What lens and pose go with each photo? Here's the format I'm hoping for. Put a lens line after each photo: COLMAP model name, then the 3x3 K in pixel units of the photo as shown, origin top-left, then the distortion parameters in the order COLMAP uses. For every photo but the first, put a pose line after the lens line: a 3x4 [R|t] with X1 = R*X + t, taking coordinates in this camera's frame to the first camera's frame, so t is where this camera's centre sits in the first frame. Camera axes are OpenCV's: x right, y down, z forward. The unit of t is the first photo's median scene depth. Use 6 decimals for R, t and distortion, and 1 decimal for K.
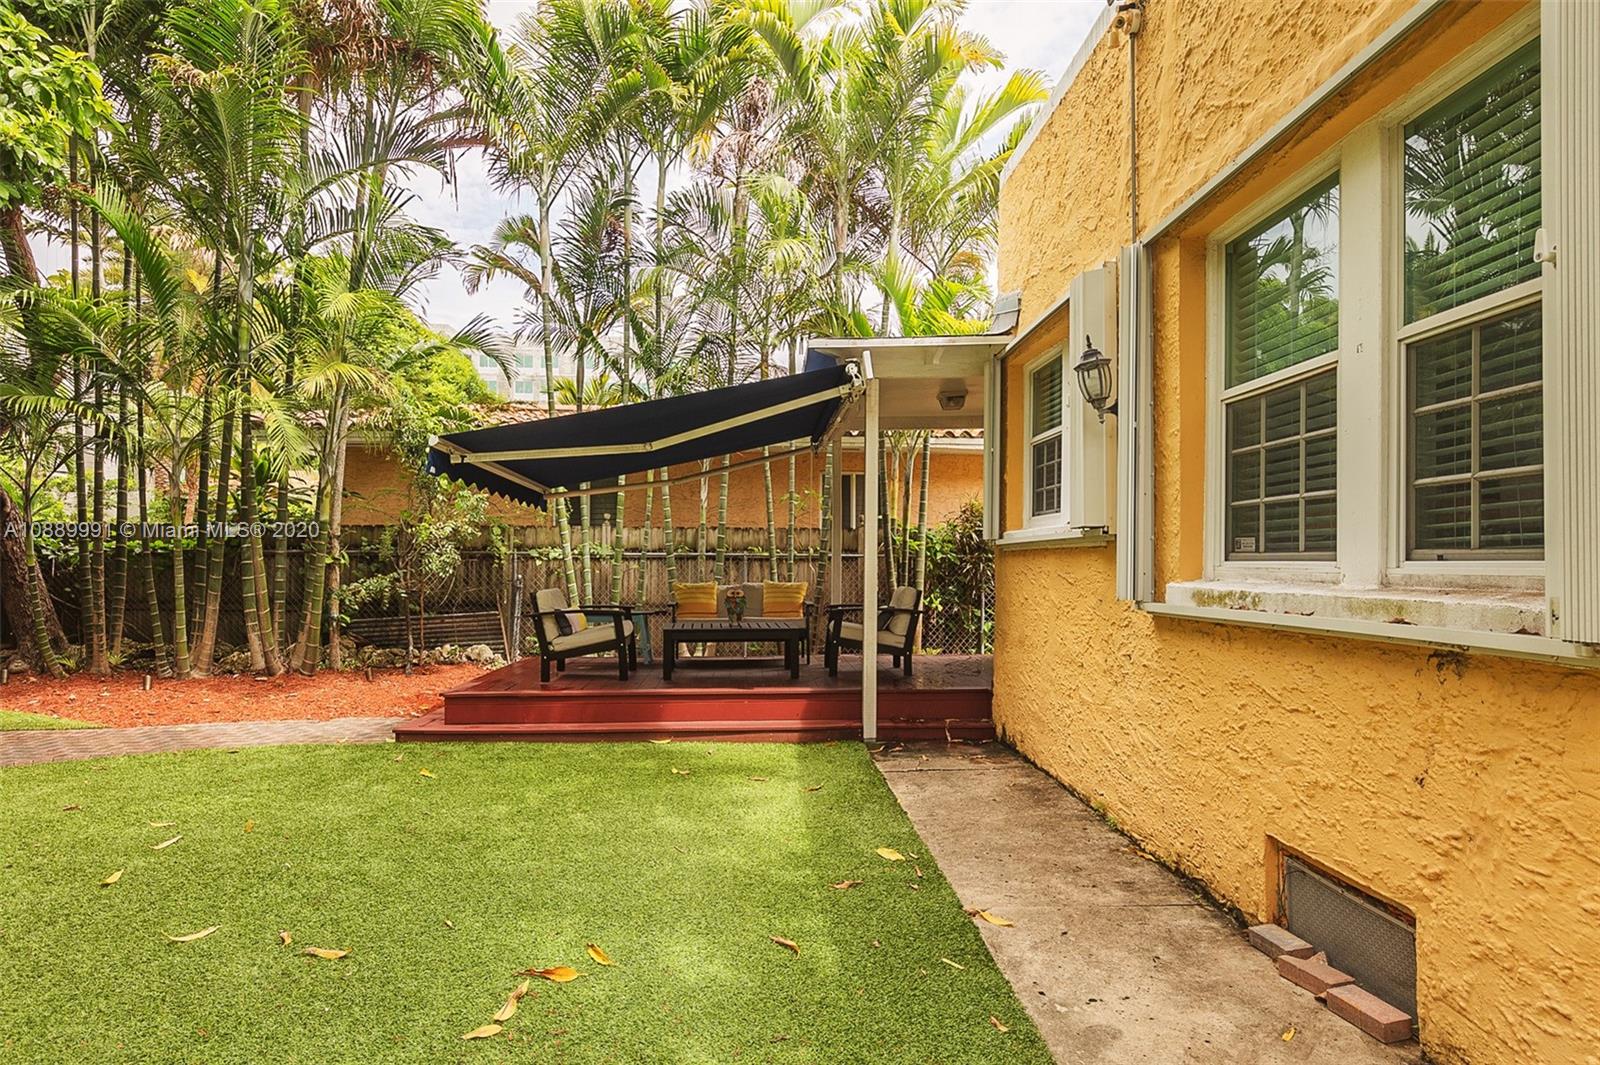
lens RADIAL K [[884.7, 0, 799.5], [0, 884.7, 558.9], [0, 0, 1]] dist [-0.000860, -0.000147]
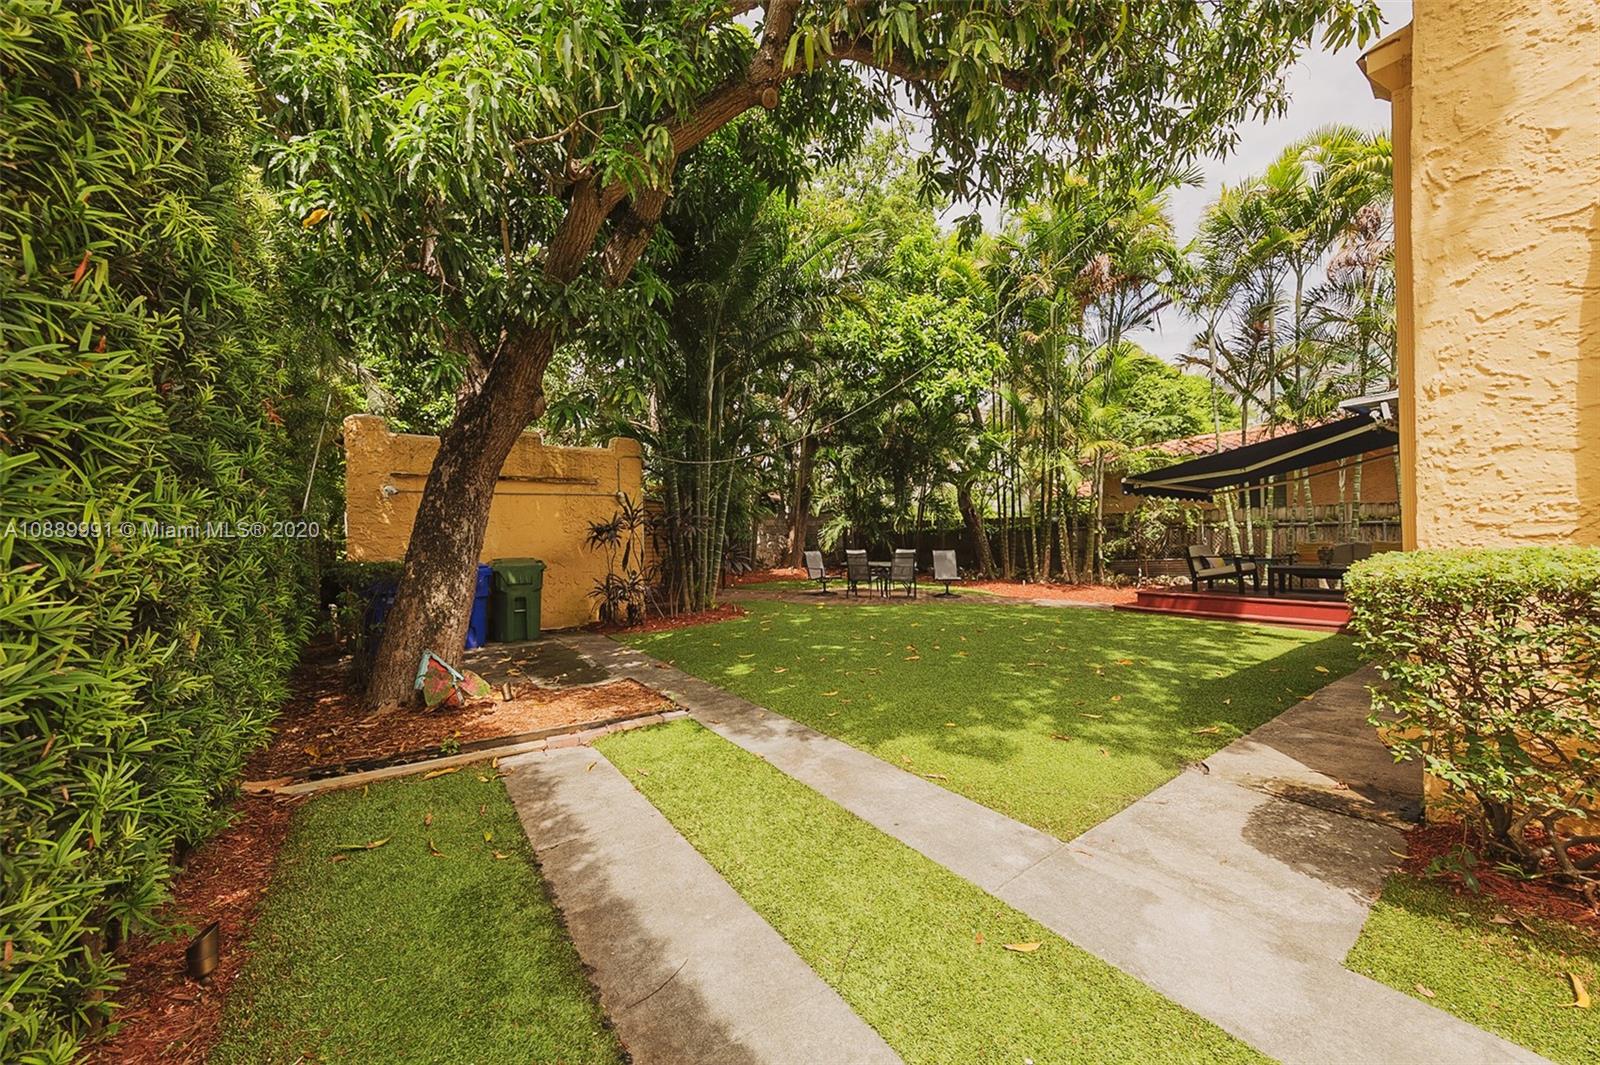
lens RADIAL K [[588.2, 0, 800.0], [0, 588.2, 532.5], [0, 0, 1]] dist [-0.000221, -0.000048]
pose [[0.534169, -0.015524, -0.845235, 0.264508], [0.023057, 0.999727, -0.003790, -0.006879], [0.845063, -0.017464, 0.534382, -0.331415]]
